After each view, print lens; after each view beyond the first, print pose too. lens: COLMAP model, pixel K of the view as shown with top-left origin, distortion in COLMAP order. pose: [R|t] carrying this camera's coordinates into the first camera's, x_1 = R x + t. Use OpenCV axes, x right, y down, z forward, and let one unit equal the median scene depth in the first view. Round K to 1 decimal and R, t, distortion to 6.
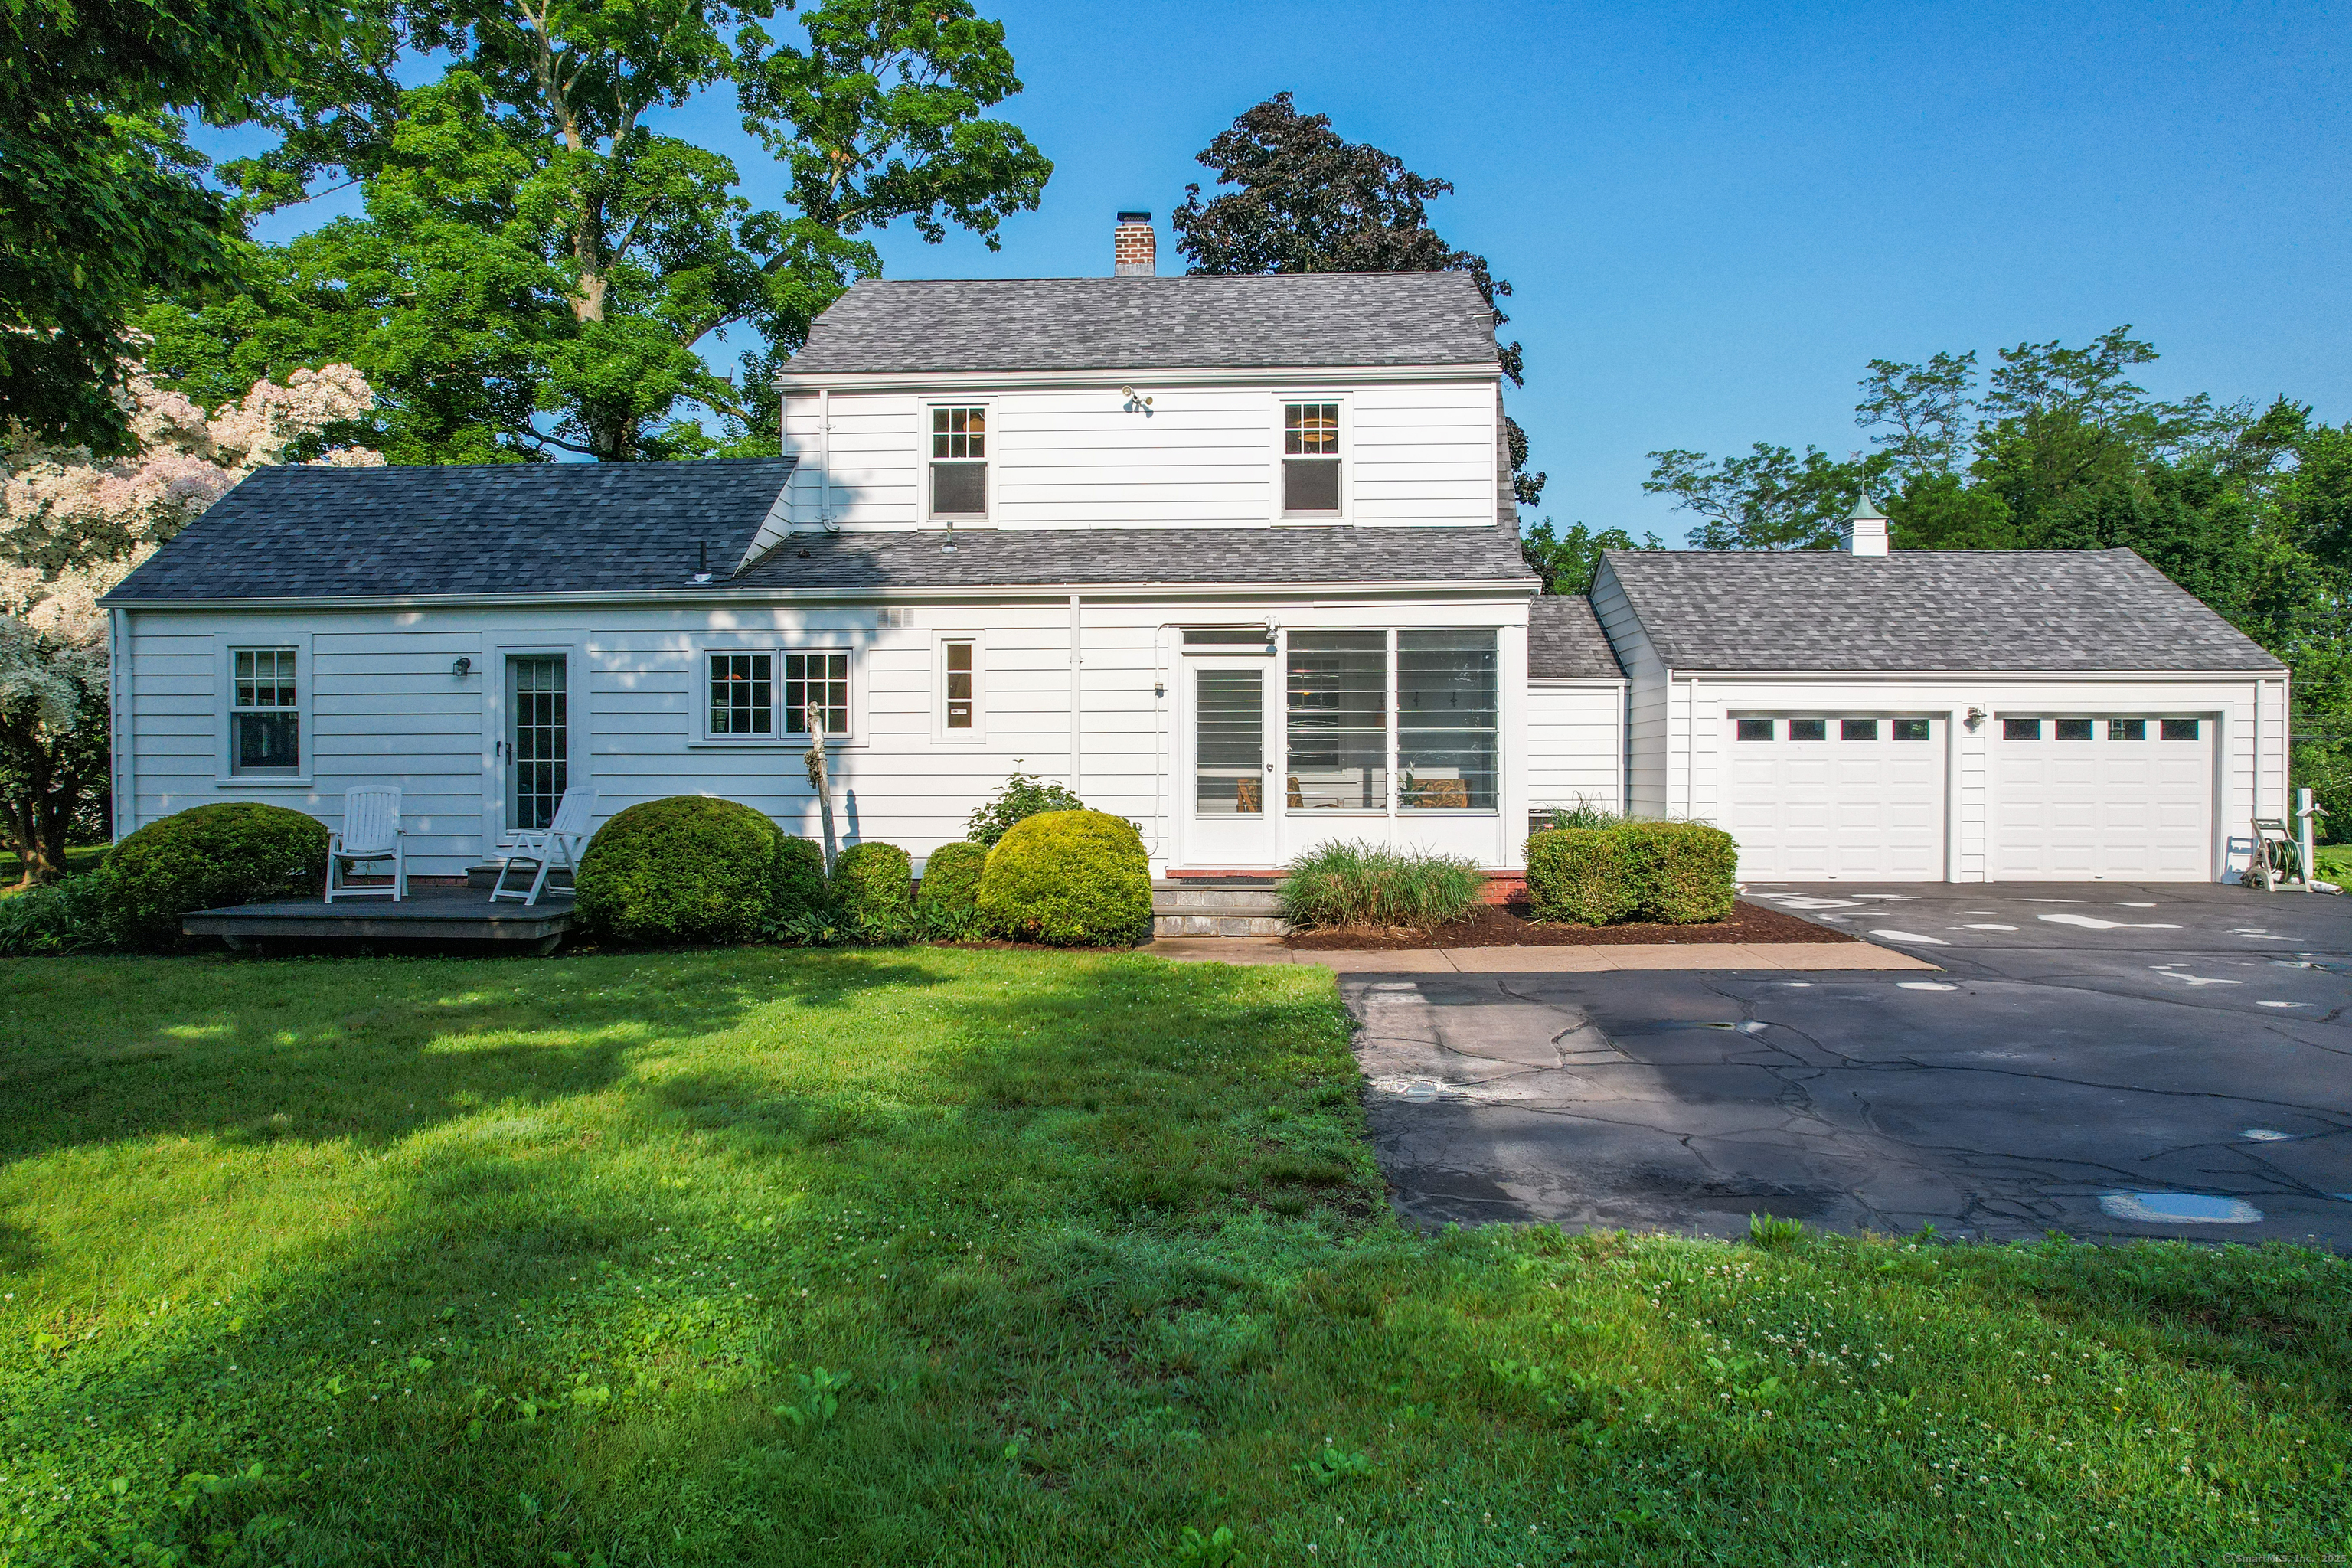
lens RADIAL K [[1499.1, 0, 1194.4], [0, 1499.1, 773.9], [0, 0, 1]] dist [-0.047735, 0.001635]
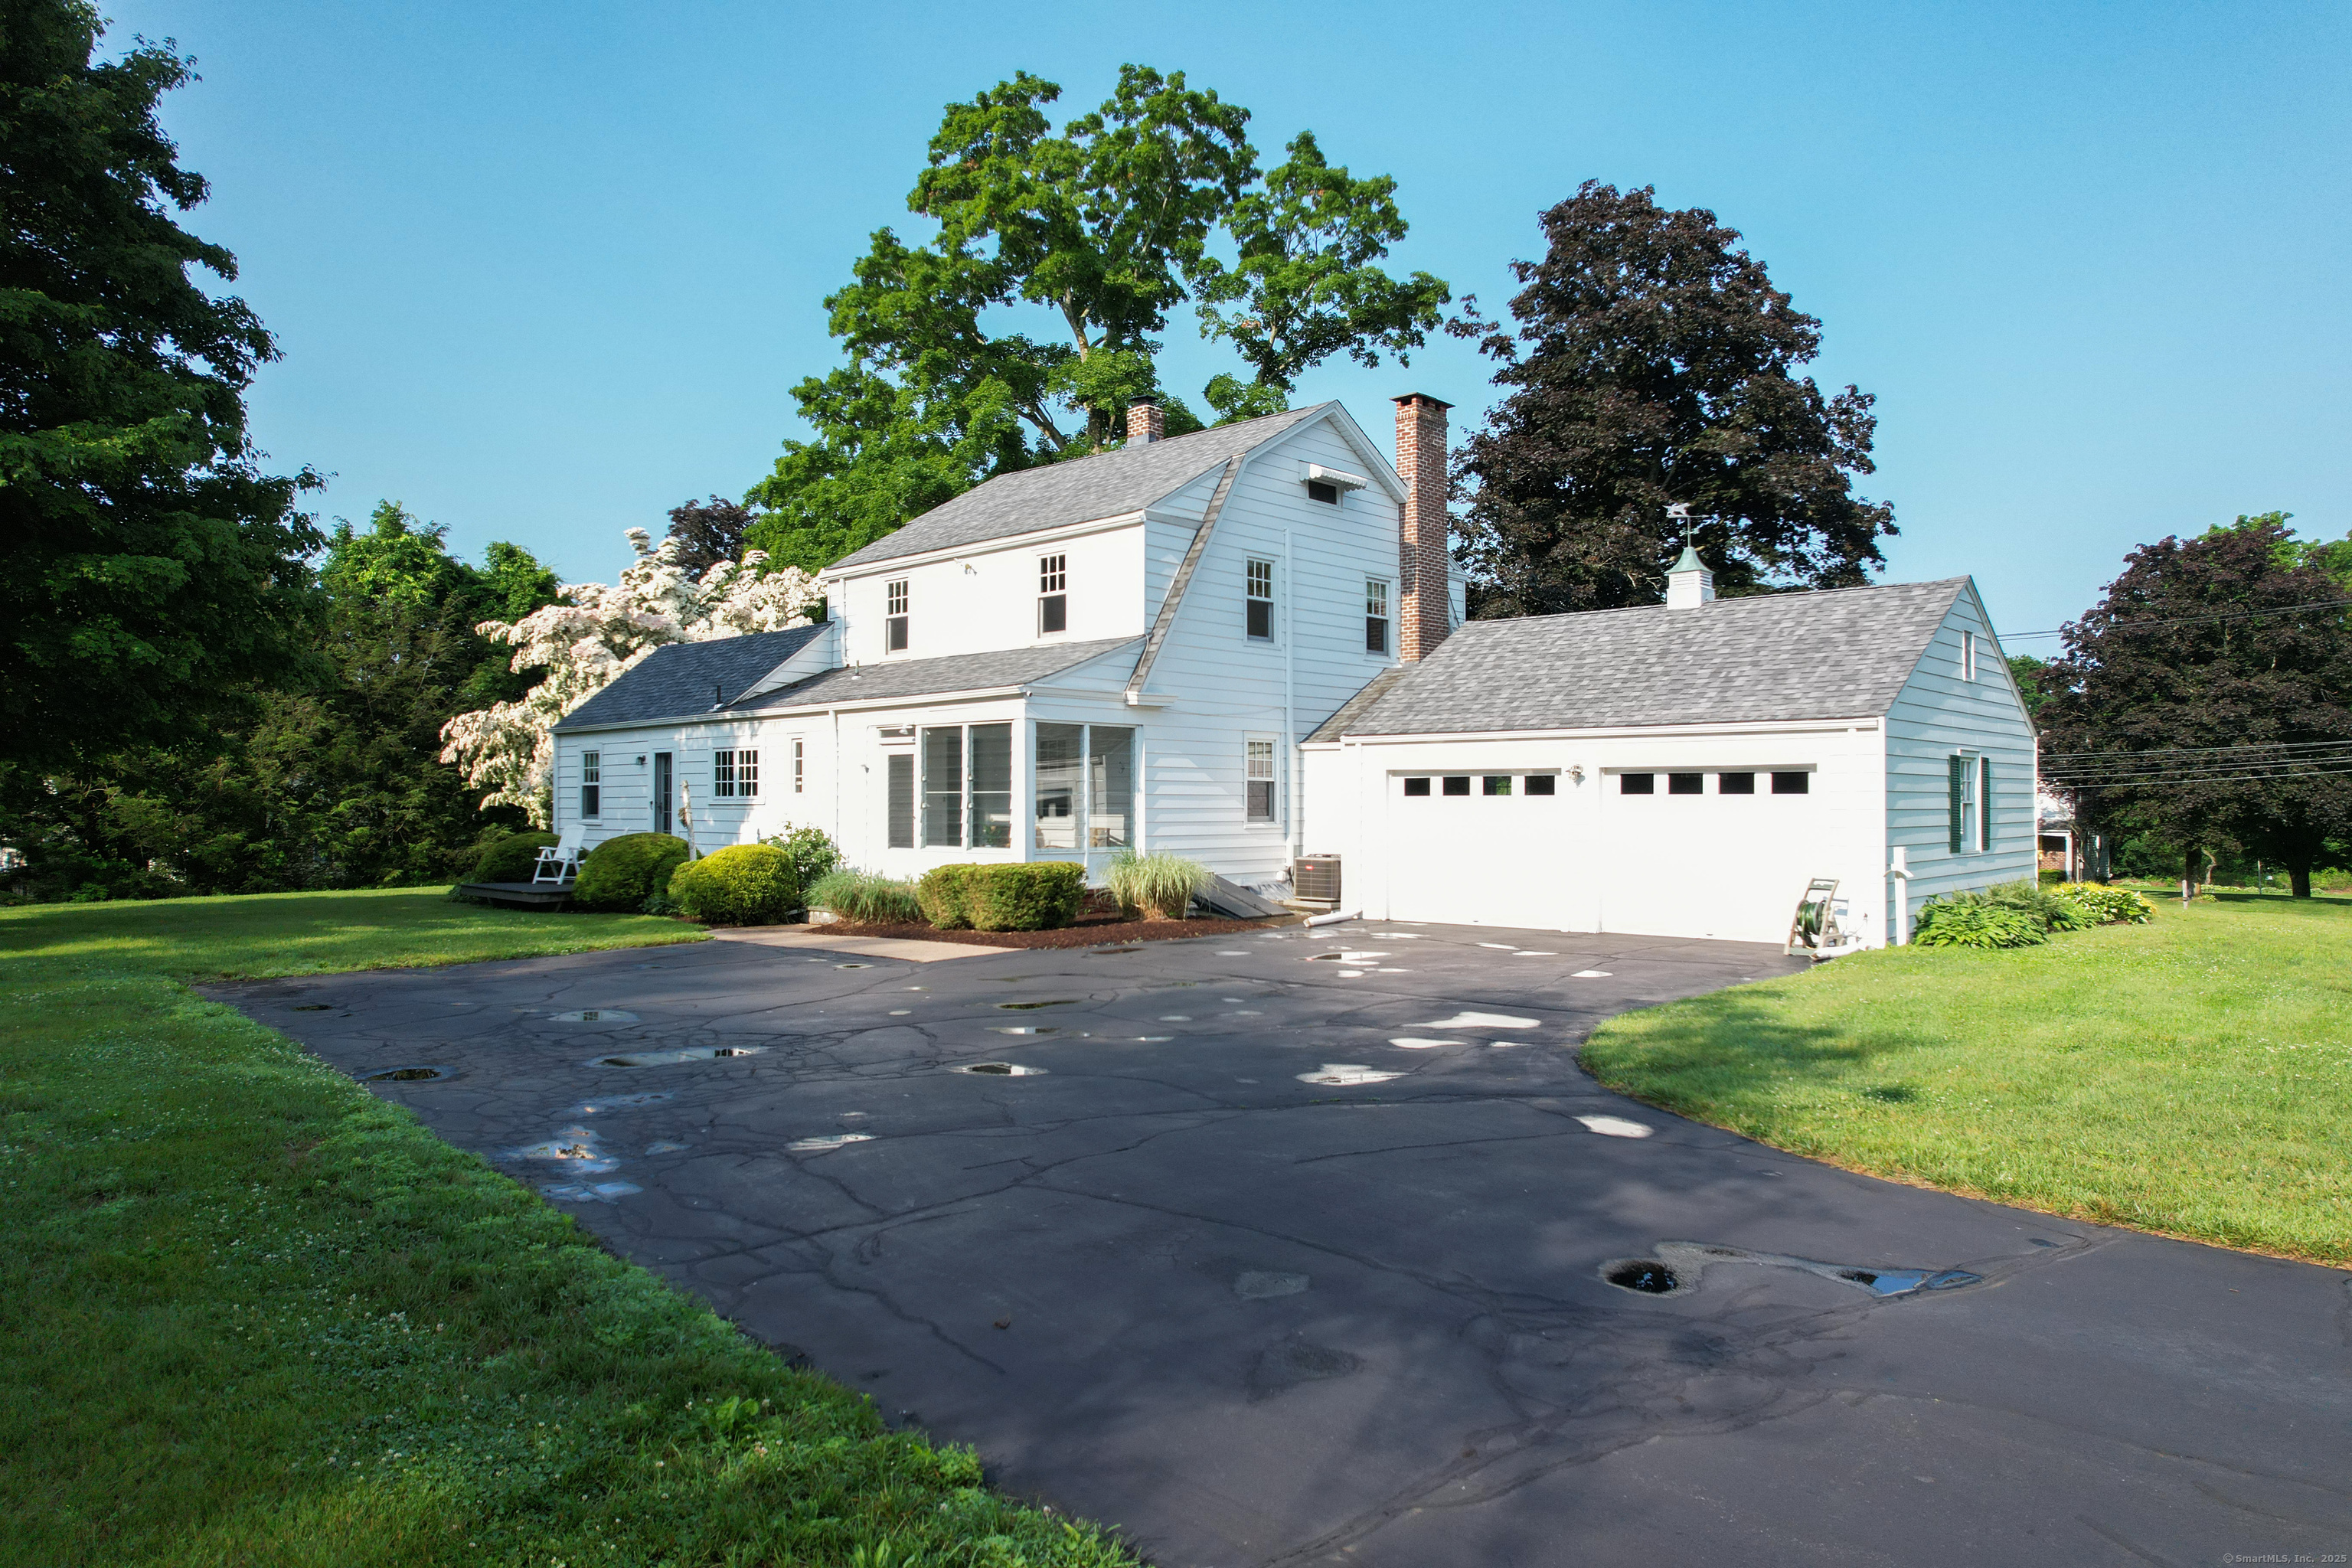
lens RADIAL K [[1499.1, 0, 1194.4], [0, 1499.1, 773.9], [0, 0, 1]] dist [-0.047735, 0.001635]
pose [[0.767574, -0.012560, -0.640838, 1.198842], [-0.003925, 0.999697, -0.024295, -0.013098], [0.640949, 0.021163, 0.767292, 0.023653]]
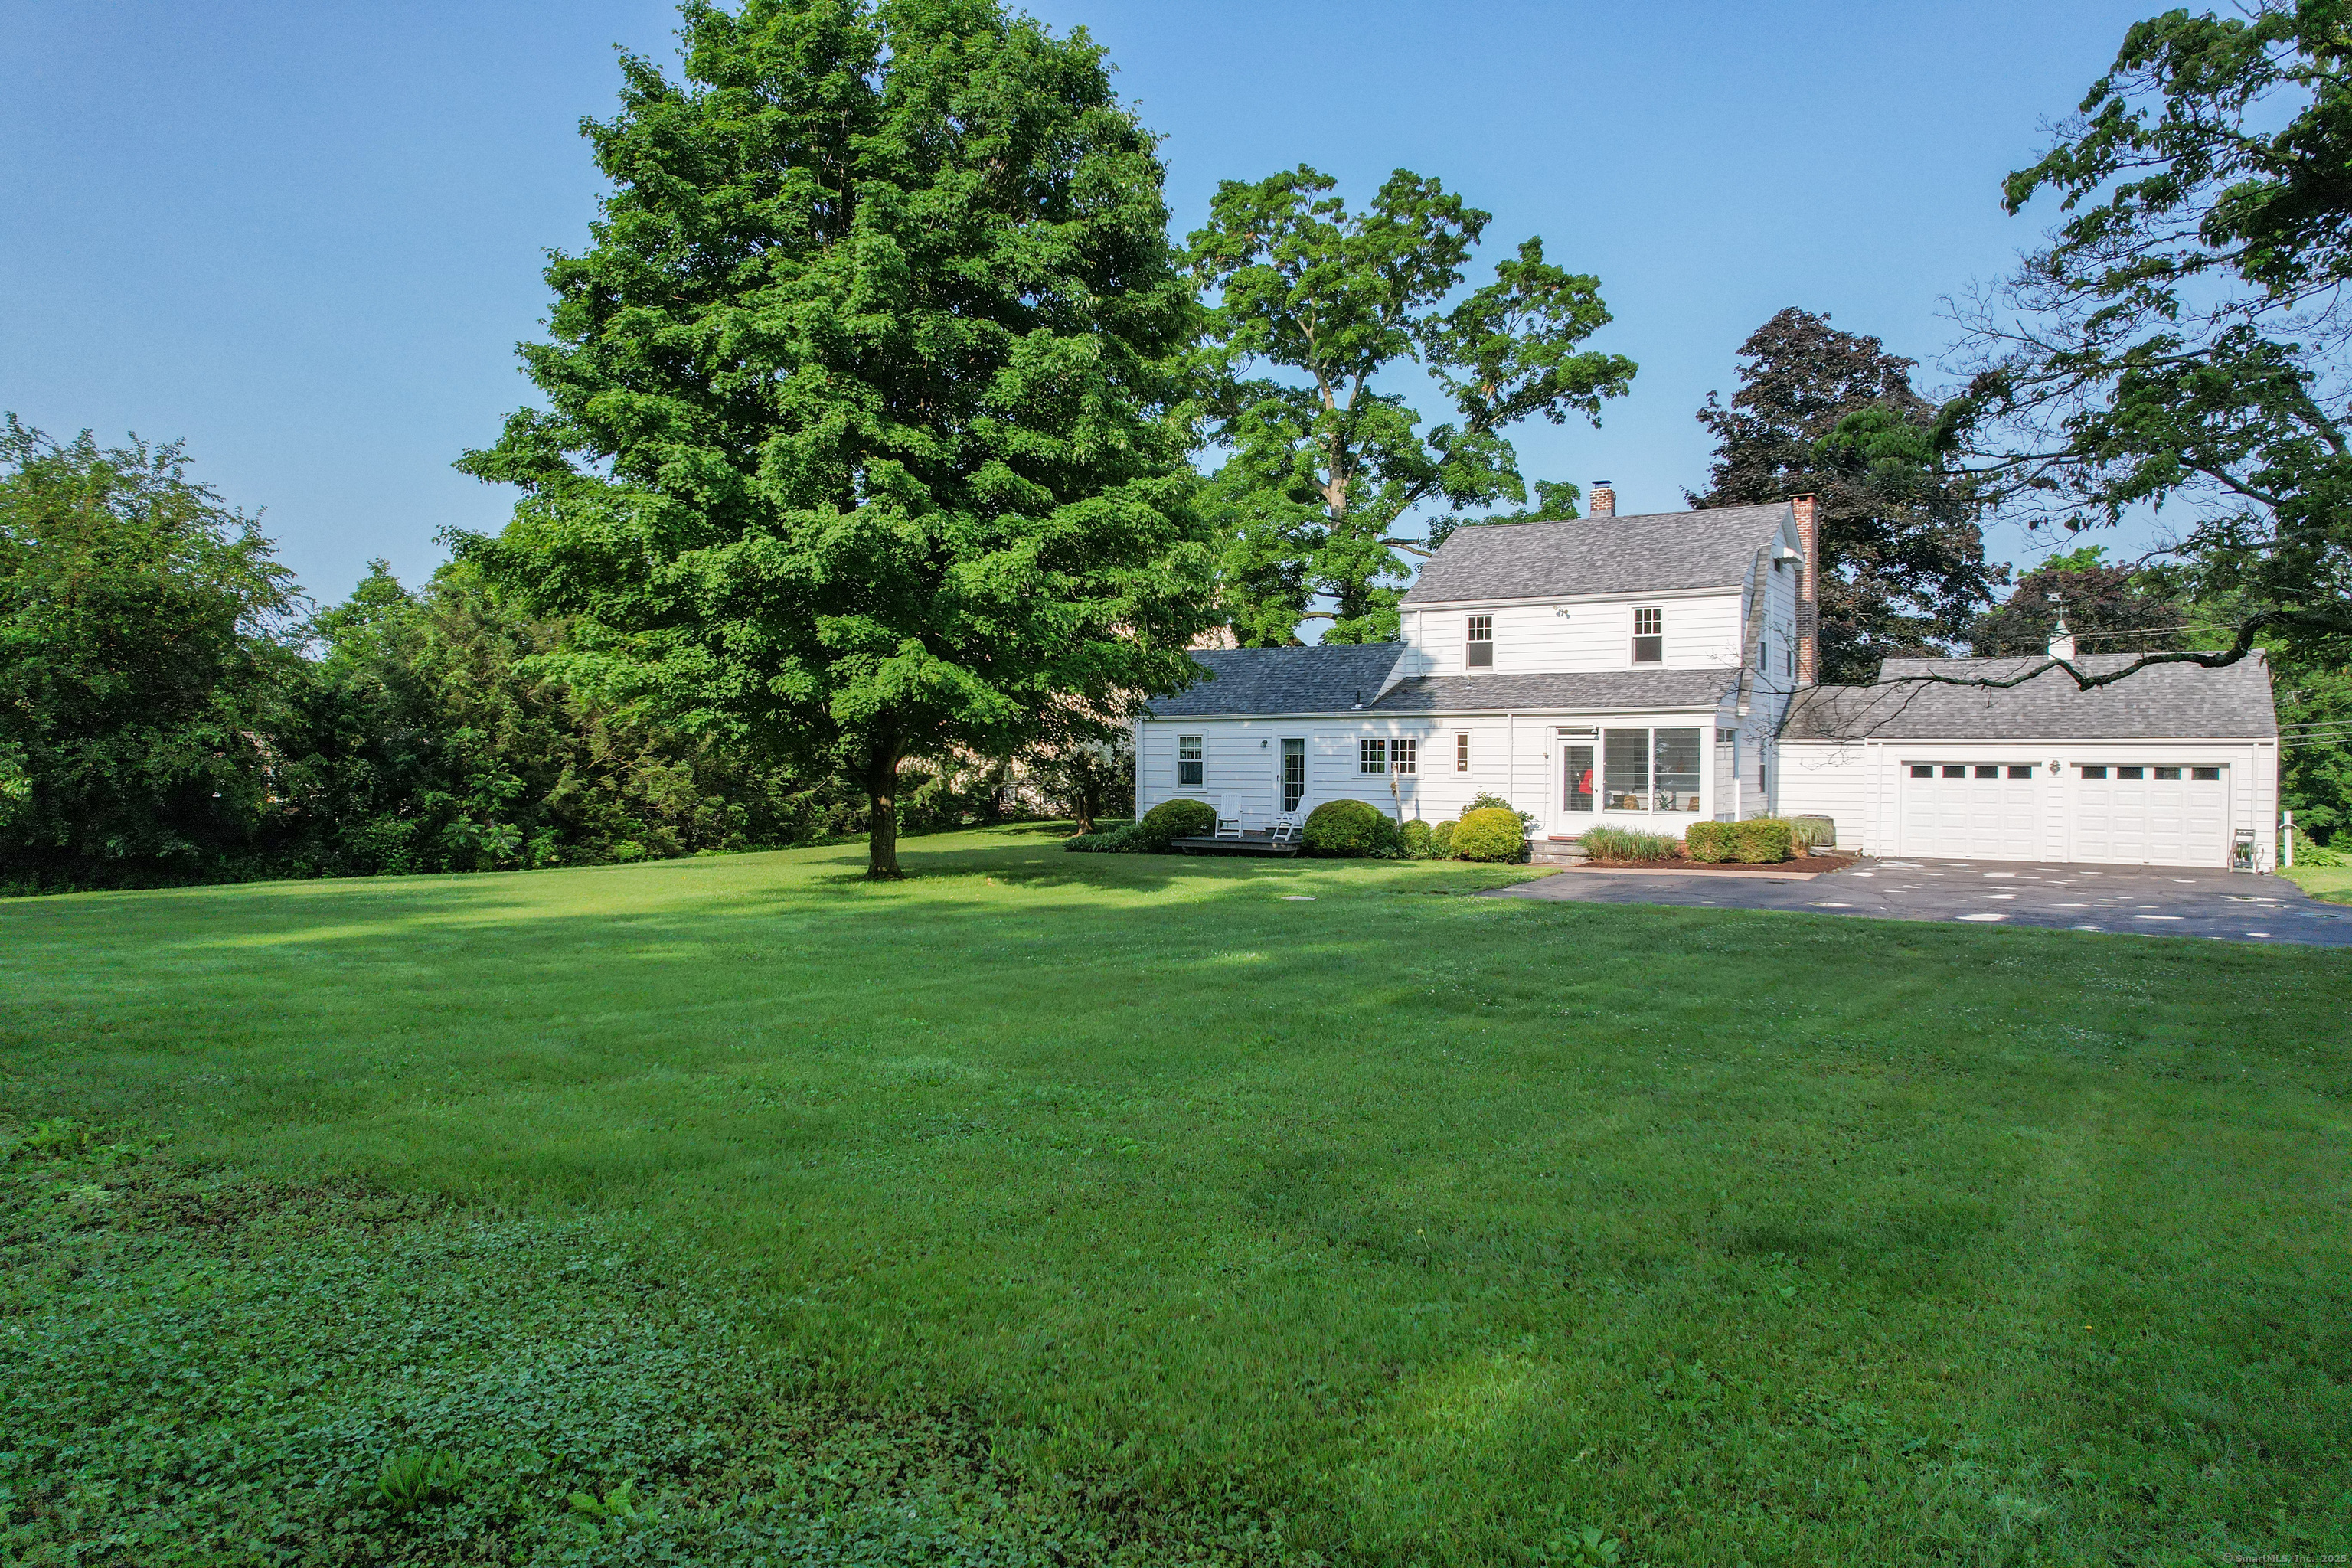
lens RADIAL K [[1499.1, 0, 1194.4], [0, 1499.1, 773.9], [0, 0, 1]] dist [-0.047735, 0.001635]
pose [[0.873245, 0.009777, -0.487184, 0.589111], [-0.009667, 0.999950, 0.002740, -0.028699], [0.487186, 0.002317, 0.873295, -1.174799]]
